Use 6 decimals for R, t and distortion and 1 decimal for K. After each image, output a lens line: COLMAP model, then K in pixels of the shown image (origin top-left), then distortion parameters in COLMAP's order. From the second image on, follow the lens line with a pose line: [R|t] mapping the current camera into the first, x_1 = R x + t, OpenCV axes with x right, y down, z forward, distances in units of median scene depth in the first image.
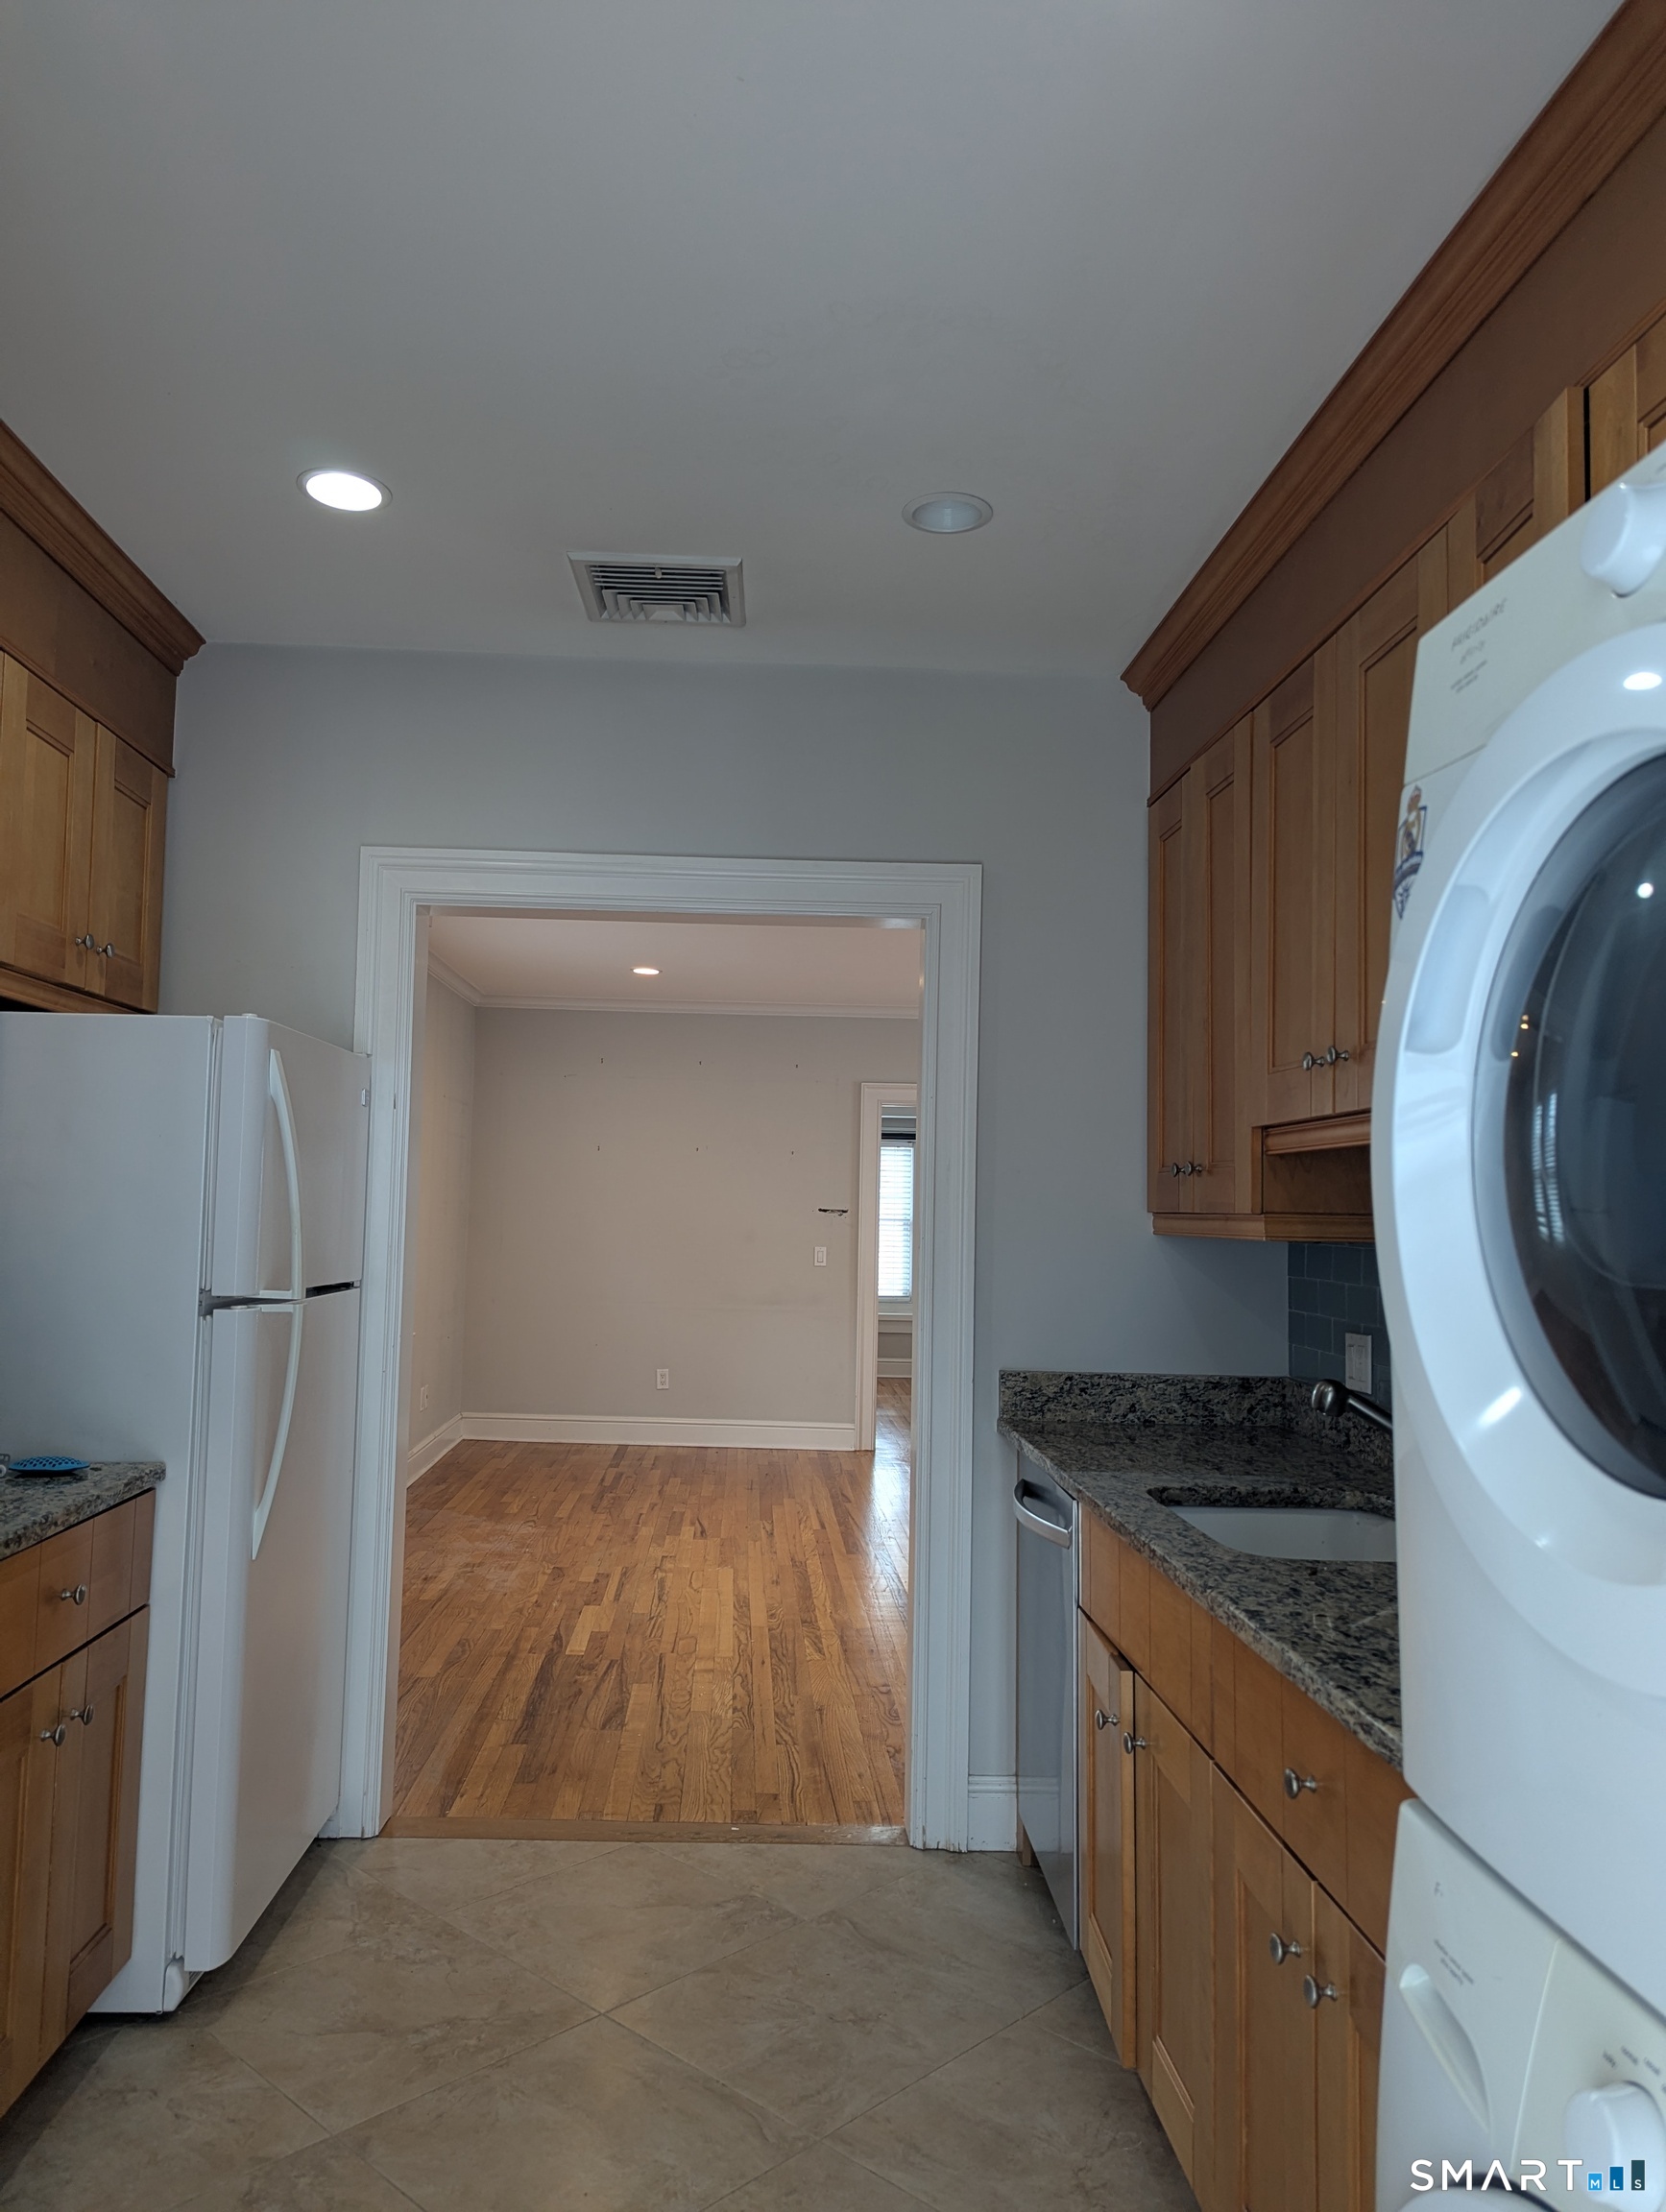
lens RADIAL K [[1556.8, 0, 820.3], [0, 1556.8, 1098.8], [0, 0, 1]] dist [0.058000, -0.052515]
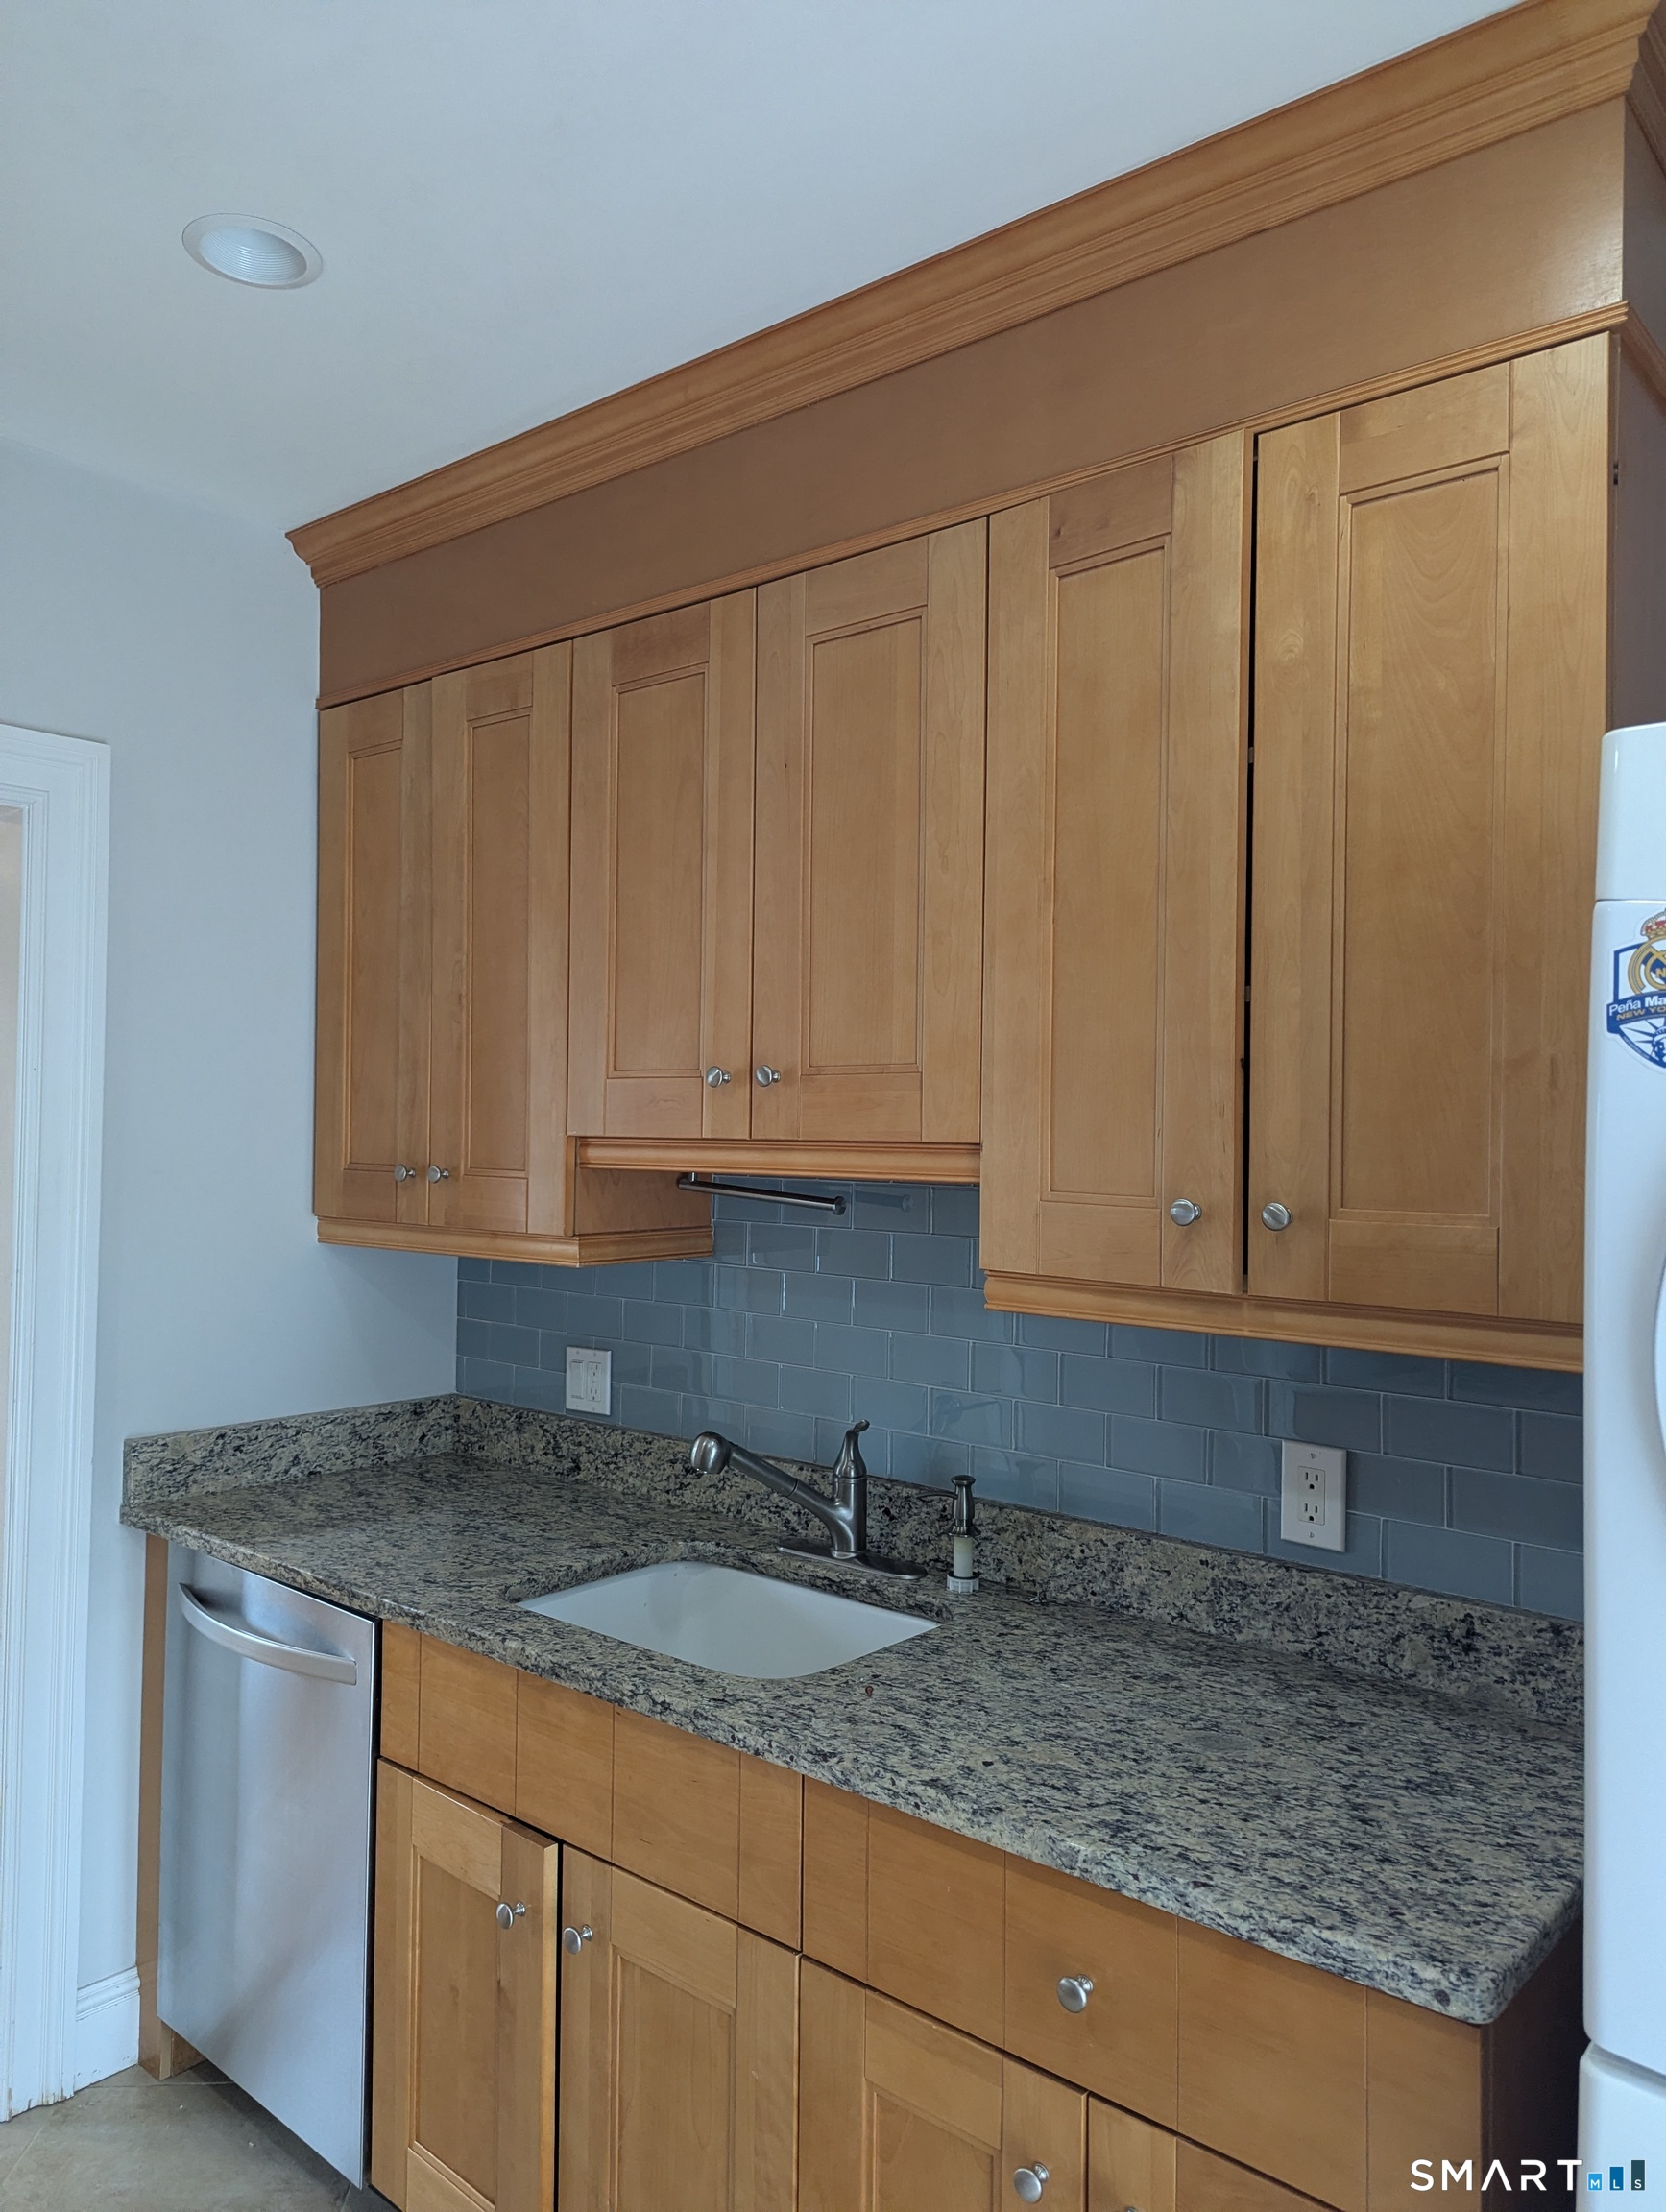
lens RADIAL K [[1575.7, 0, 792.6], [0, 1575.7, 1080.3], [0, 0, 1]] dist [0.096550, -0.094076]
pose [[0.700117, 0.011867, 0.713930, -0.174030], [-0.052514, 0.998010, 0.034909, -0.032781], [-0.712095, -0.061932, 0.699346, 0.211660]]
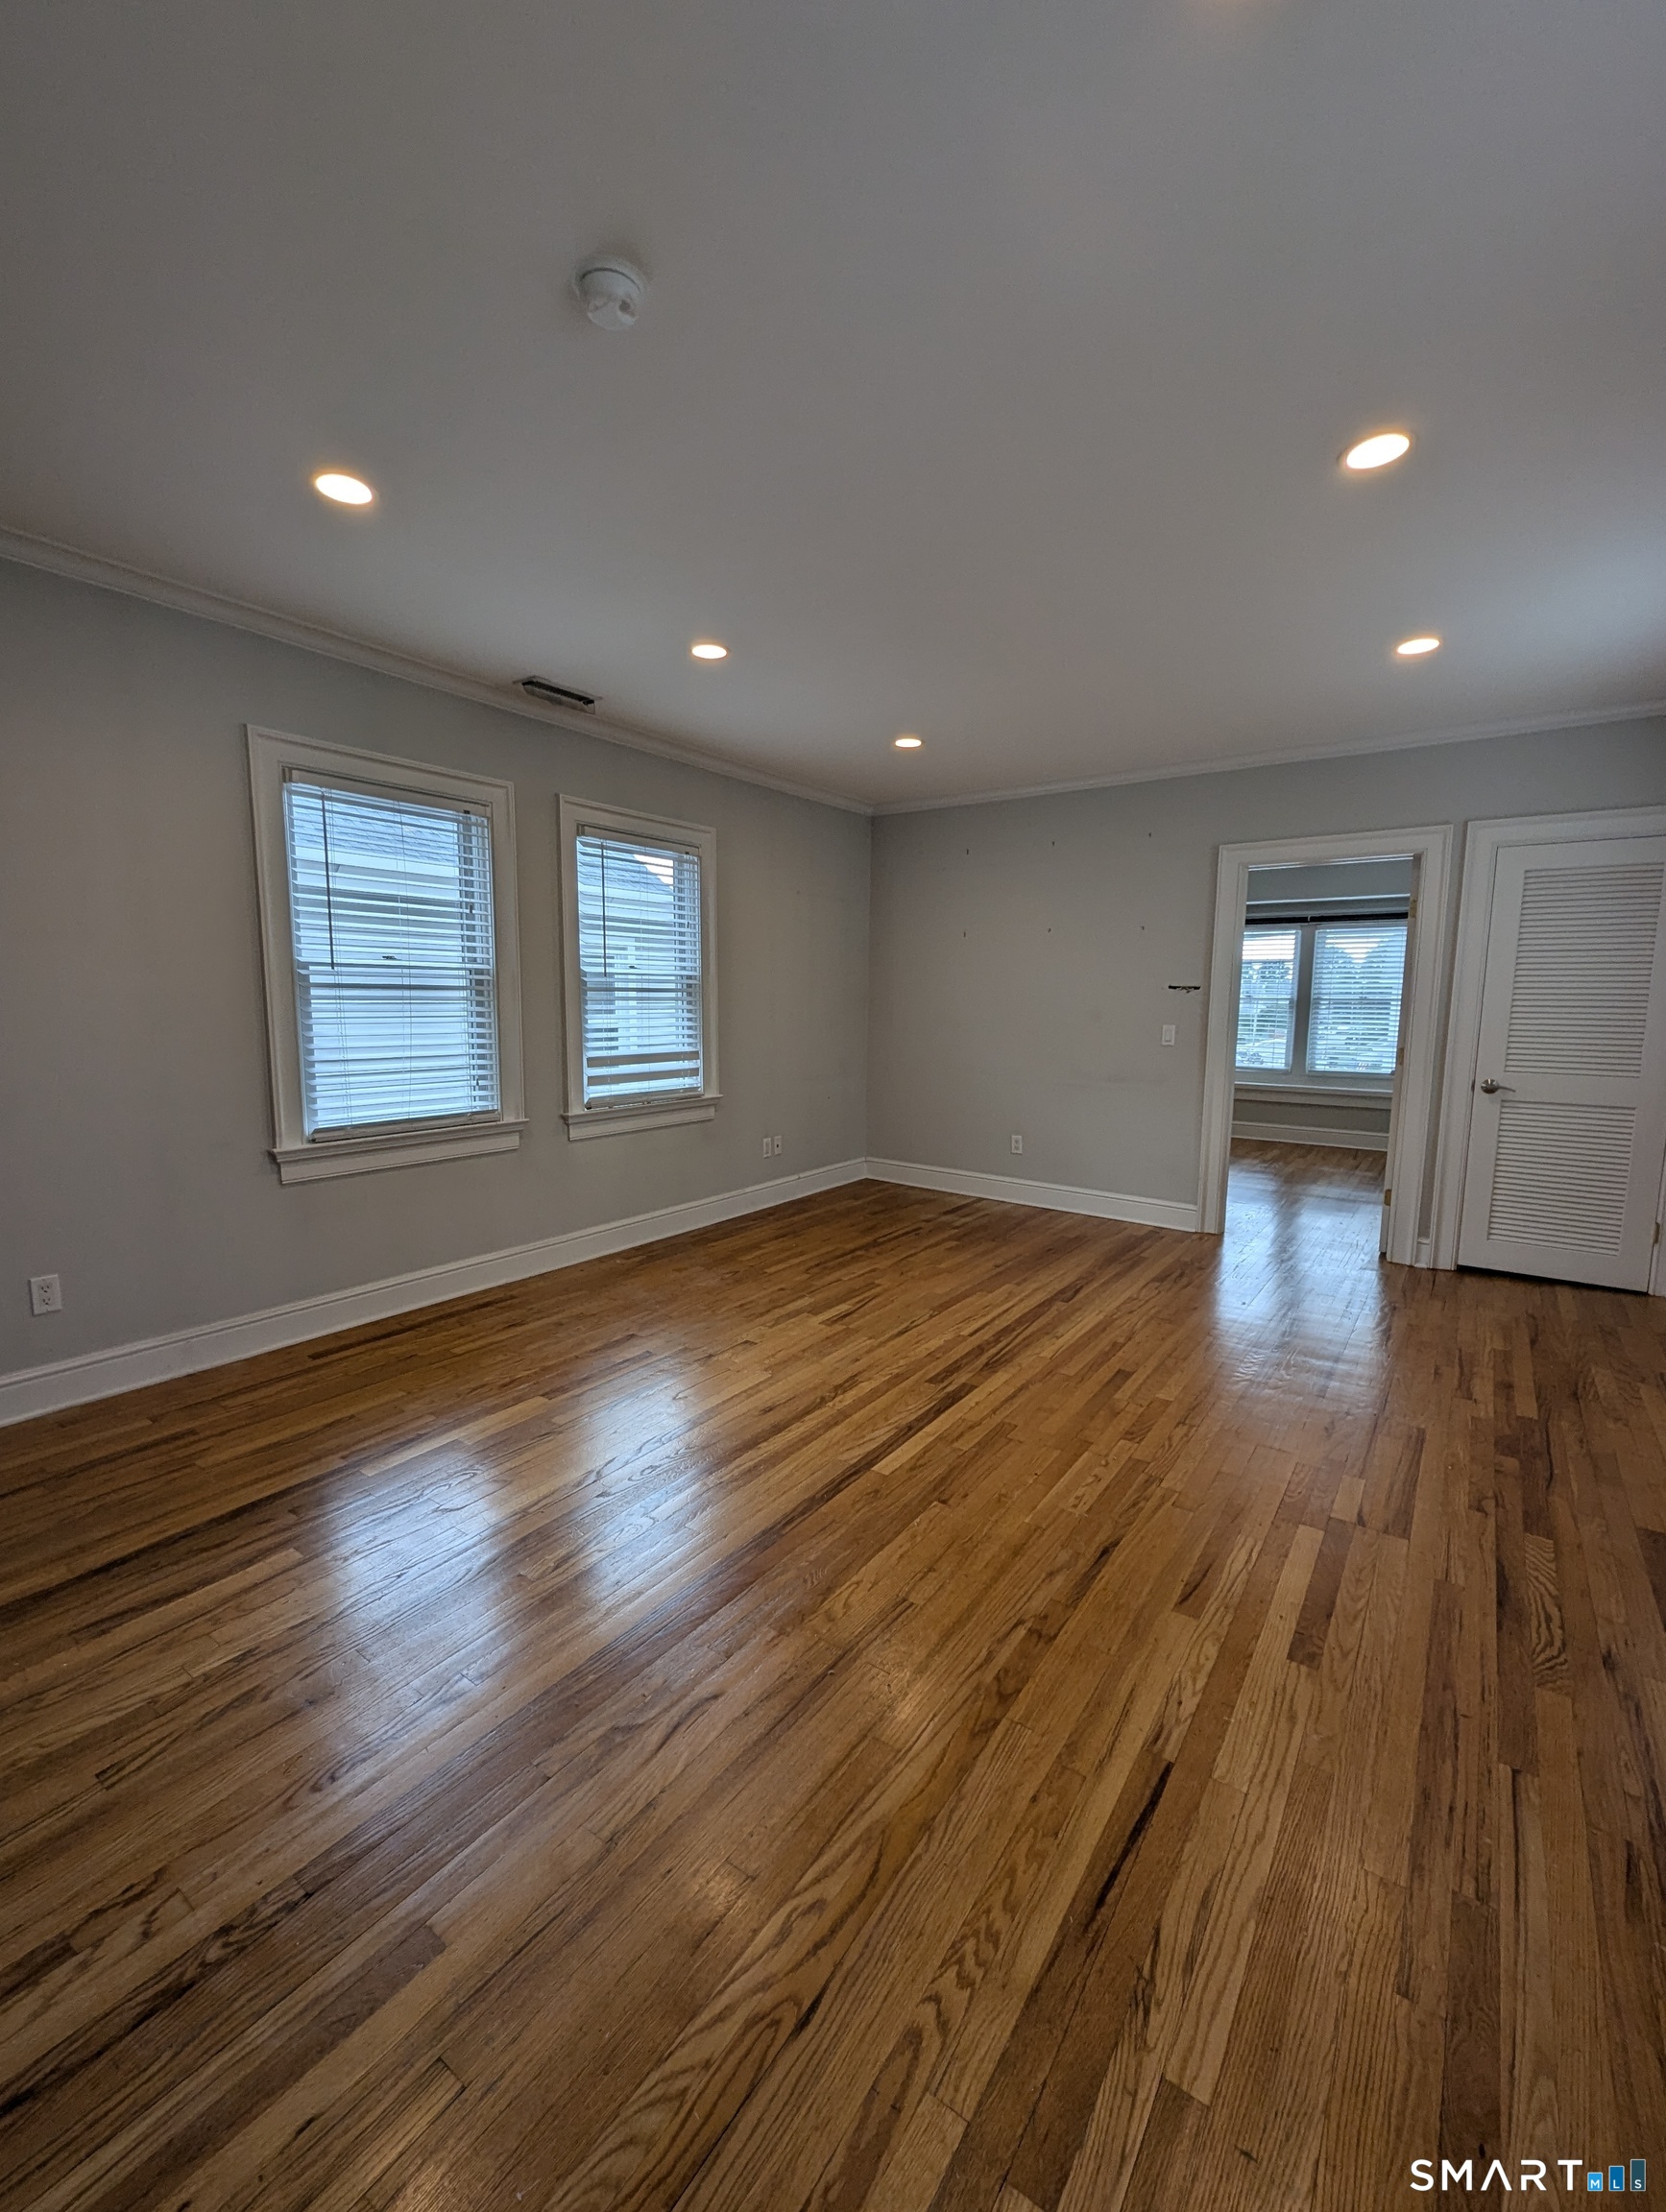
lens RADIAL K [[921.1, 0, 822.3], [0, 921.1, 1111.7], [0, 0, 1]] dist [0.002783, -0.001484]
pose [[0.781897, 0.063233, -0.620193, 0.411082], [0.053952, 0.984246, 0.168370, 0.085613], [0.621069, -0.165108, 0.766167, 0.896890]]
